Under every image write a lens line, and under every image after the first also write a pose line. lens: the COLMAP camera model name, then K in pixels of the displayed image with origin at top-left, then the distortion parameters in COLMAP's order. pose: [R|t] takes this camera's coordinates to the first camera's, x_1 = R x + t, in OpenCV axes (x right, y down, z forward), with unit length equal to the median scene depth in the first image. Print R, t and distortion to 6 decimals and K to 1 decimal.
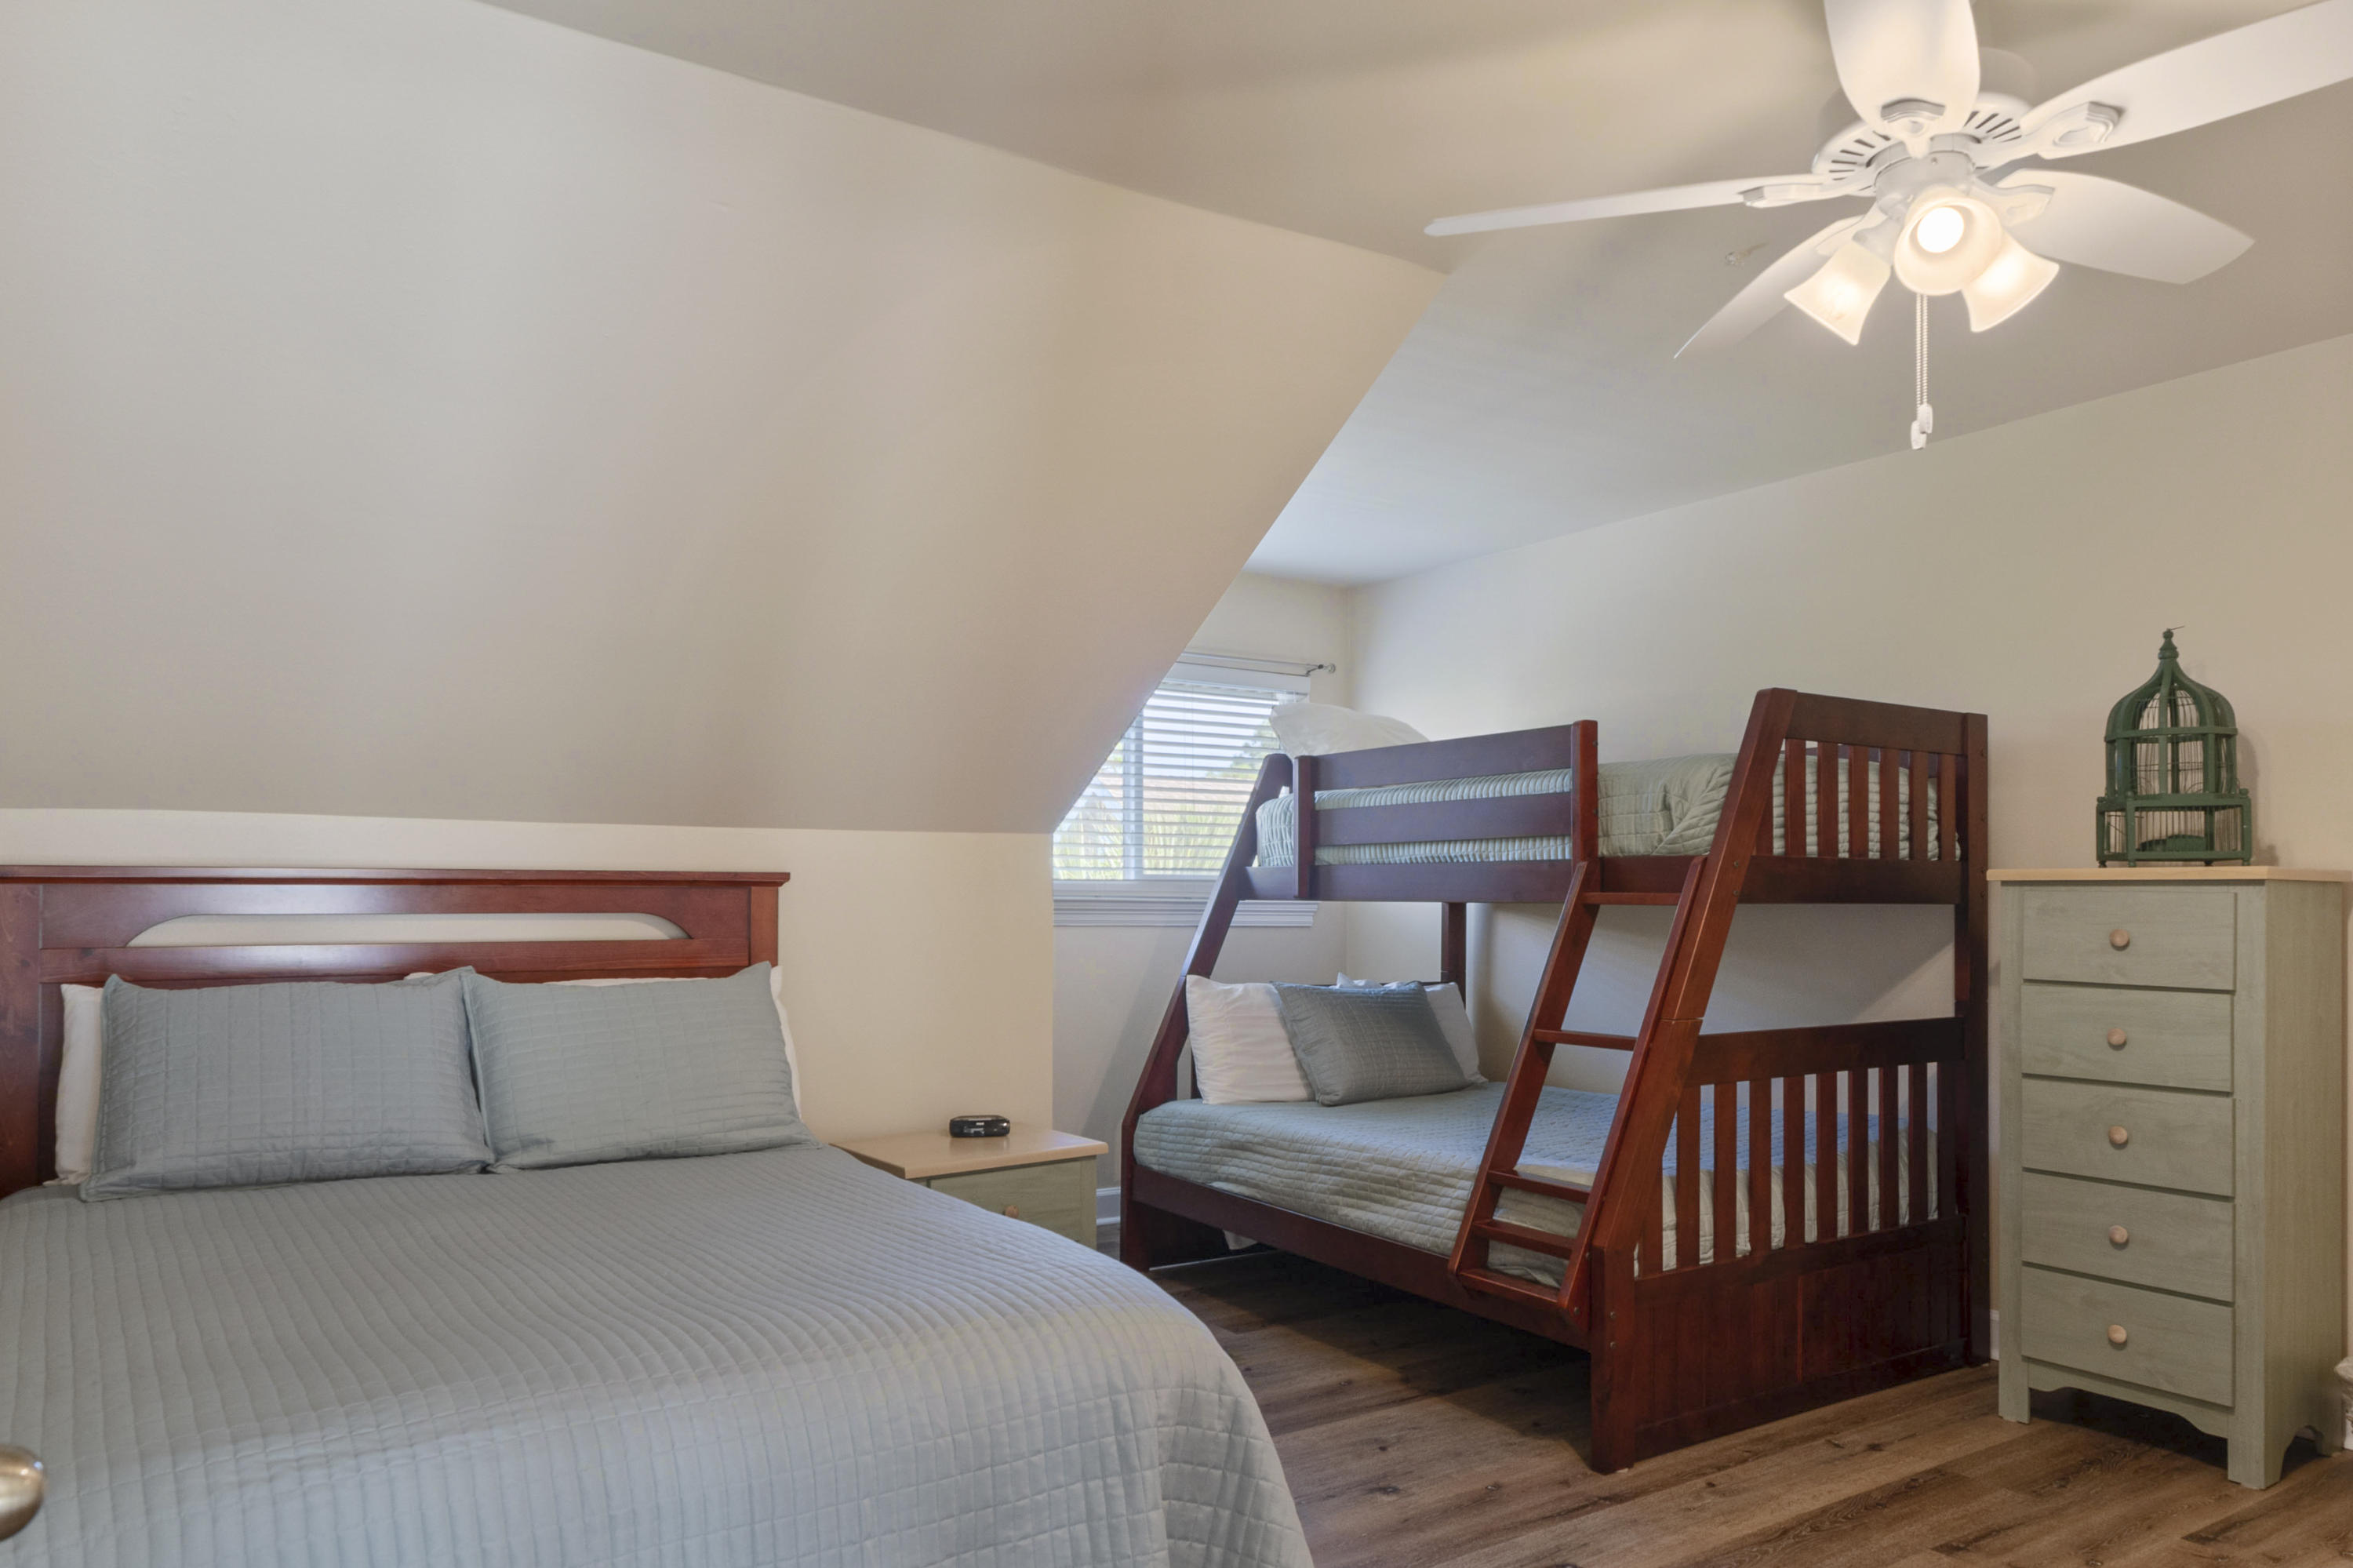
lens RADIAL K [[1534.3, 0, 1176.0], [0, 1534.3, 797.8], [0, 0, 1]] dist [0.006574, -0.003602]
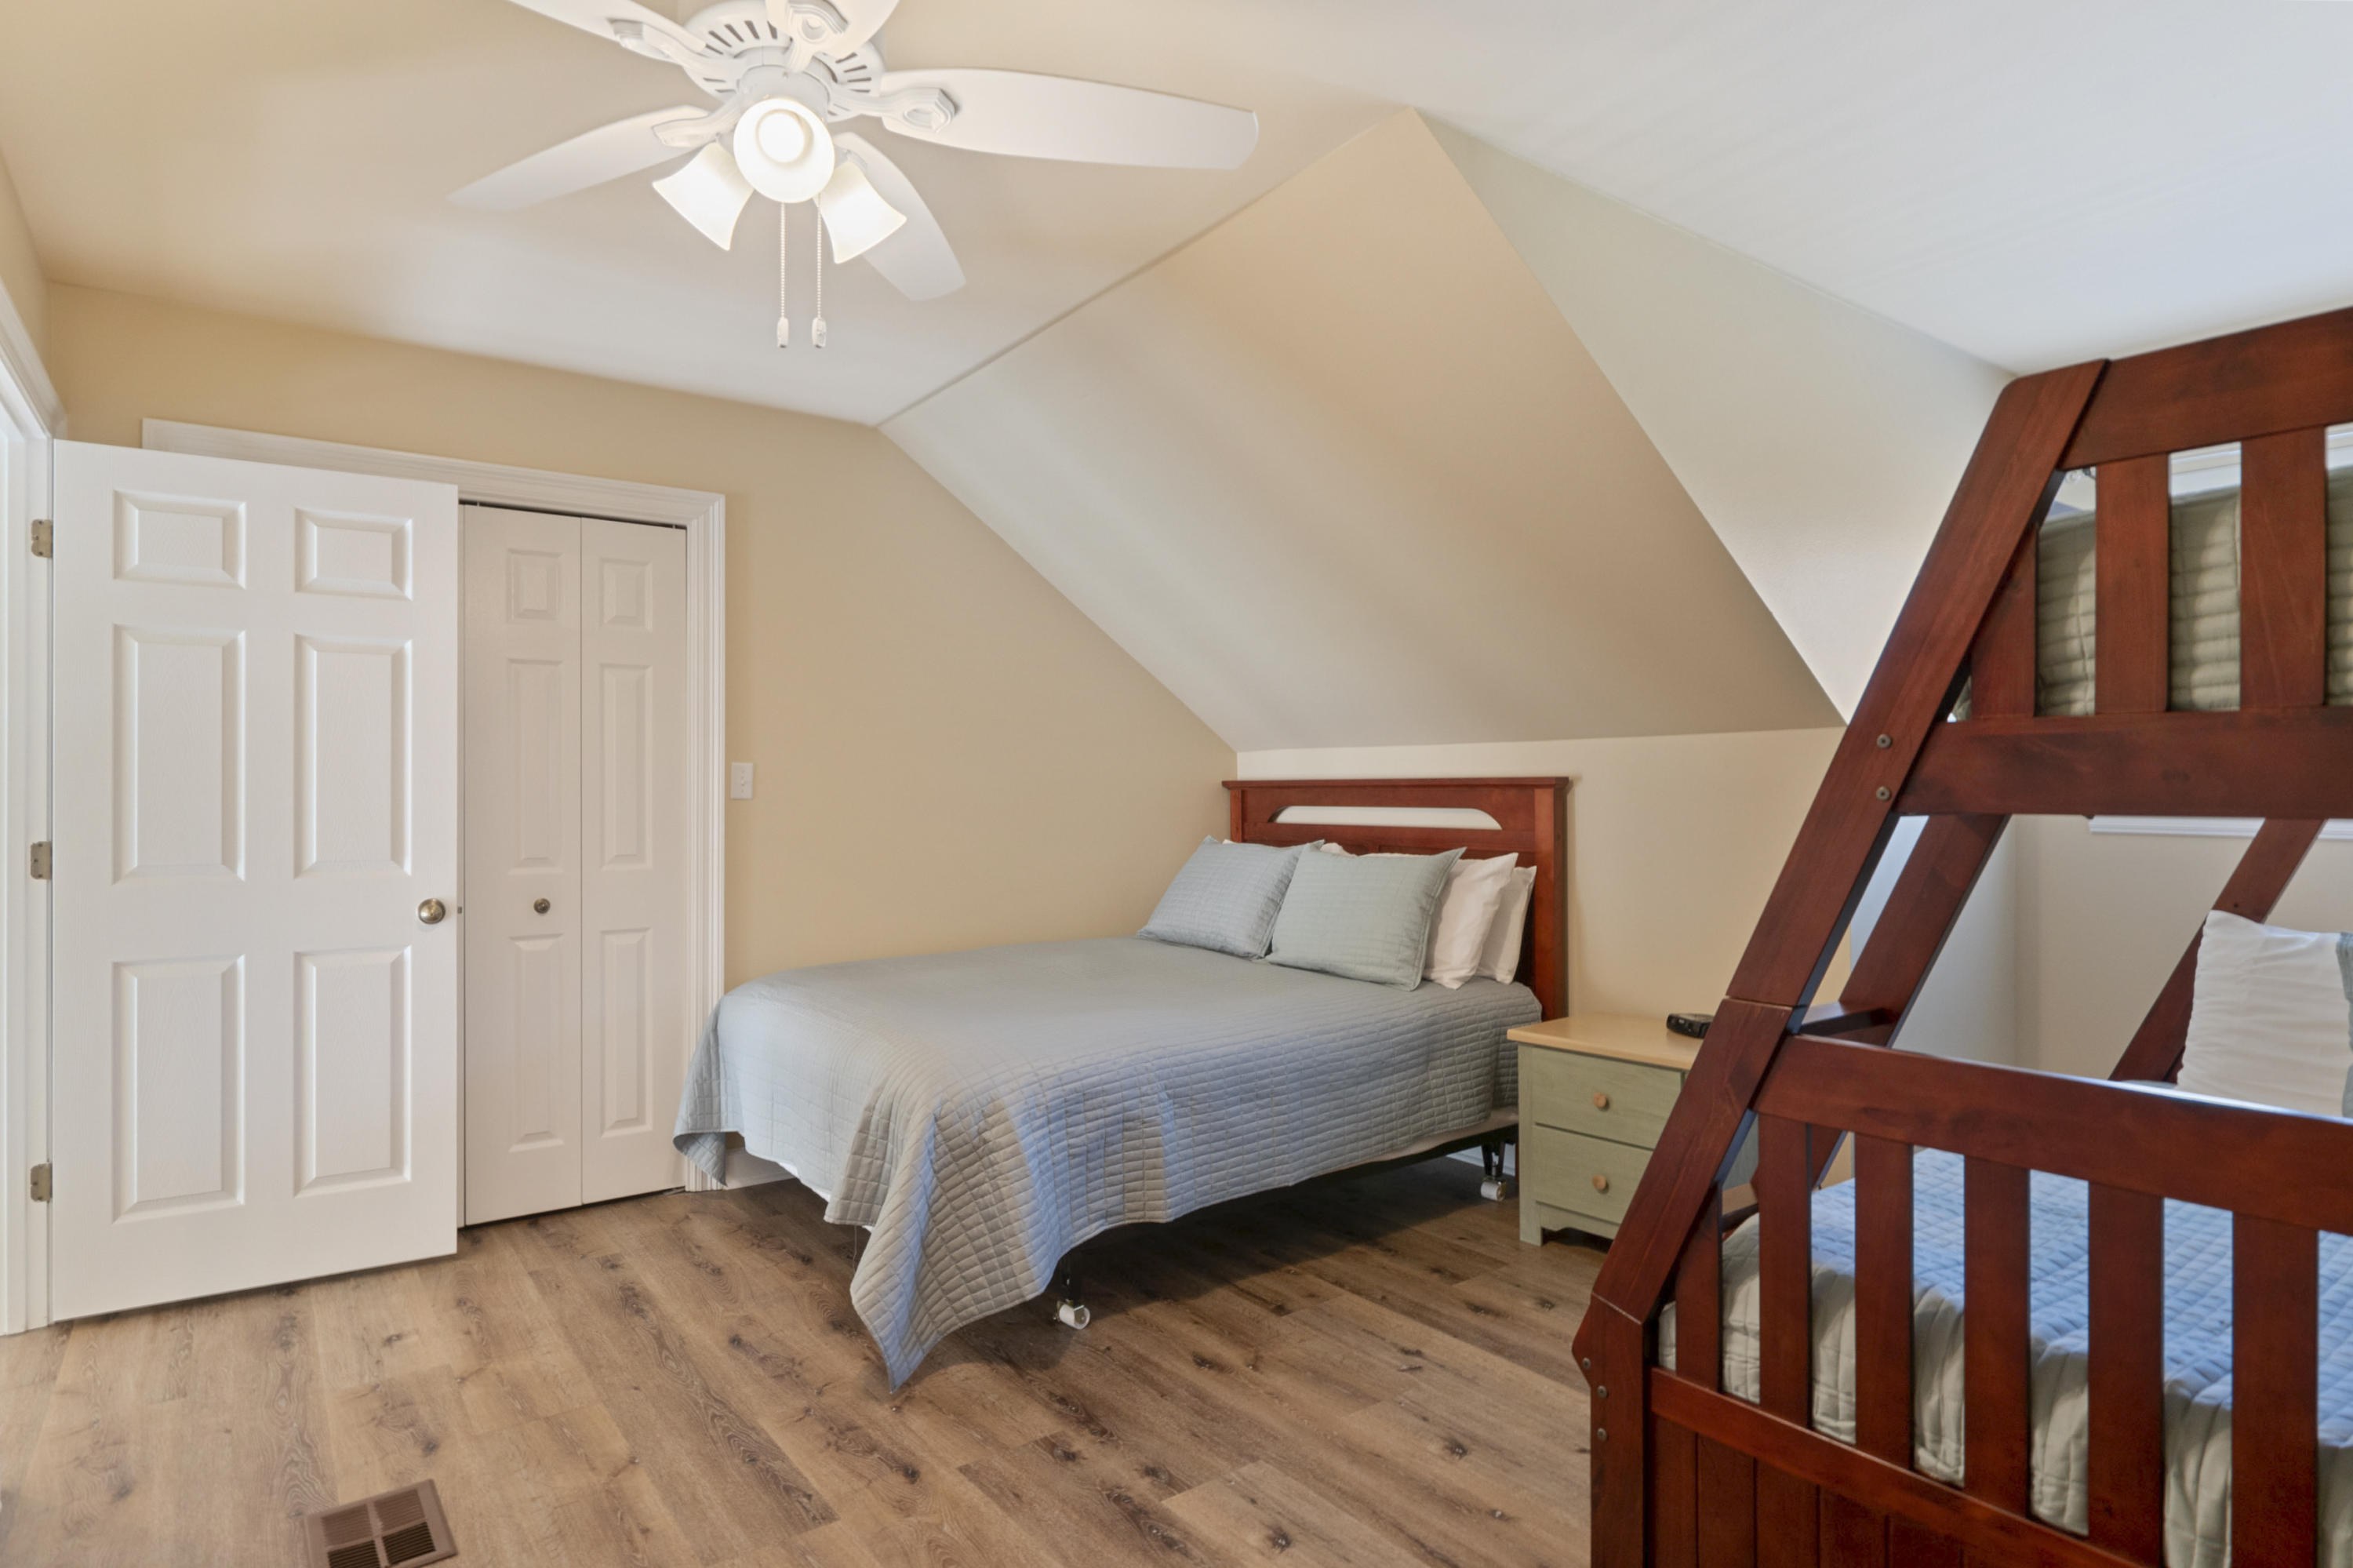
lens RADIAL K [[1248.8, 0, 1179.4], [0, 1248.8, 778.1], [0, 0, 1]] dist [-0.001152, -0.002382]
pose [[0.053639, -0.013120, -0.998474, 0.744844], [0.064861, 0.997848, -0.009628, 0.043034], [0.996452, -0.064246, 0.054375, 0.700898]]
